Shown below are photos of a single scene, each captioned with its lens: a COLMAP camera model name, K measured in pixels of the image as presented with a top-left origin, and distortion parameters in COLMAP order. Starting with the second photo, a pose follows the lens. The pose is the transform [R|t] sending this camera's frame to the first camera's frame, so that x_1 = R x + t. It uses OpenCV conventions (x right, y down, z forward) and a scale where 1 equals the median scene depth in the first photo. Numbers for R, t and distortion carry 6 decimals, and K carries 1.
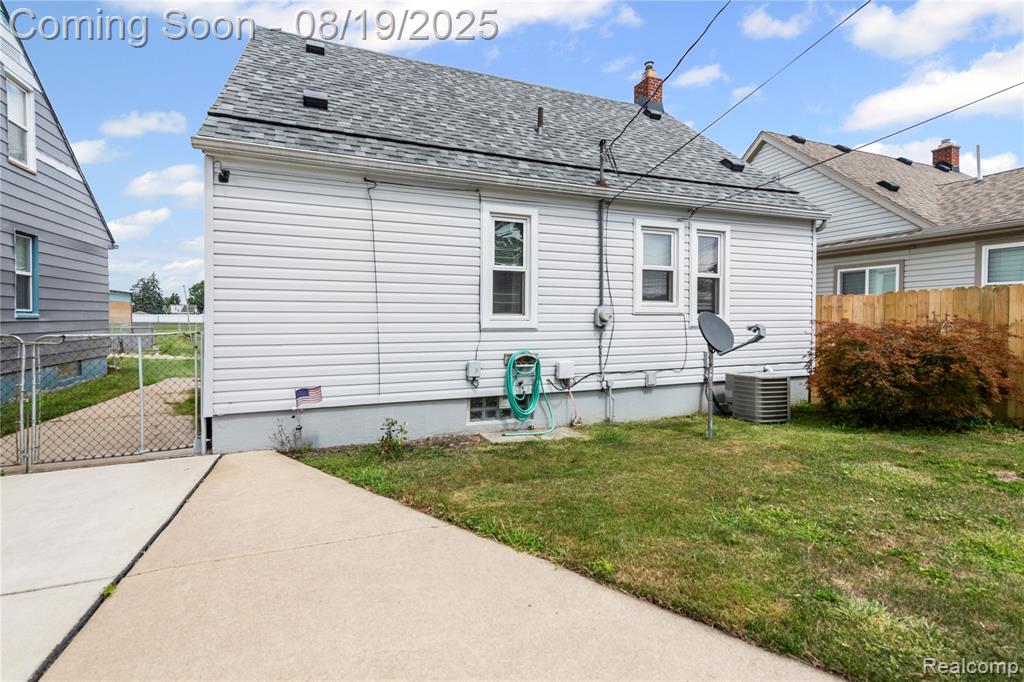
lens RADIAL K [[461.5, 0, 505.1], [0, 461.5, 341.0], [0, 0, 1]] dist [0.012434, -0.000633]
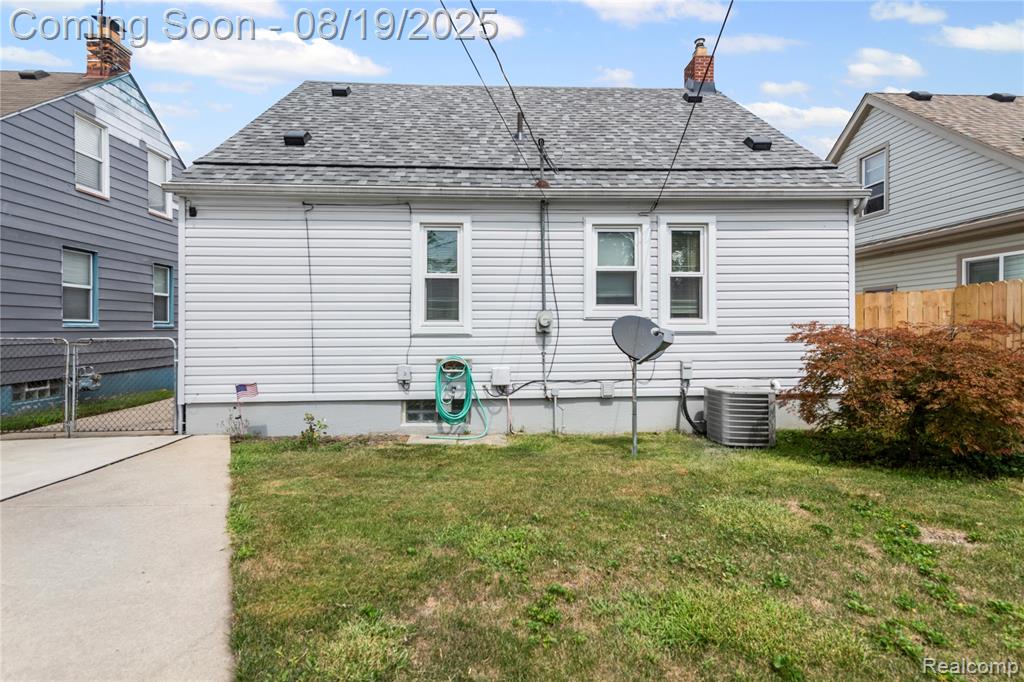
lens RADIAL K [[461.5, 0, 506.8], [0, 461.5, 344.8], [0, 0, 1]] dist [0.012434, -0.000633]
pose [[0.947913, 0.006042, -0.318471, 0.447375], [-0.010028, 0.999891, -0.010879, 0.005619], [0.318370, 0.013506, 0.947870, 0.068281]]
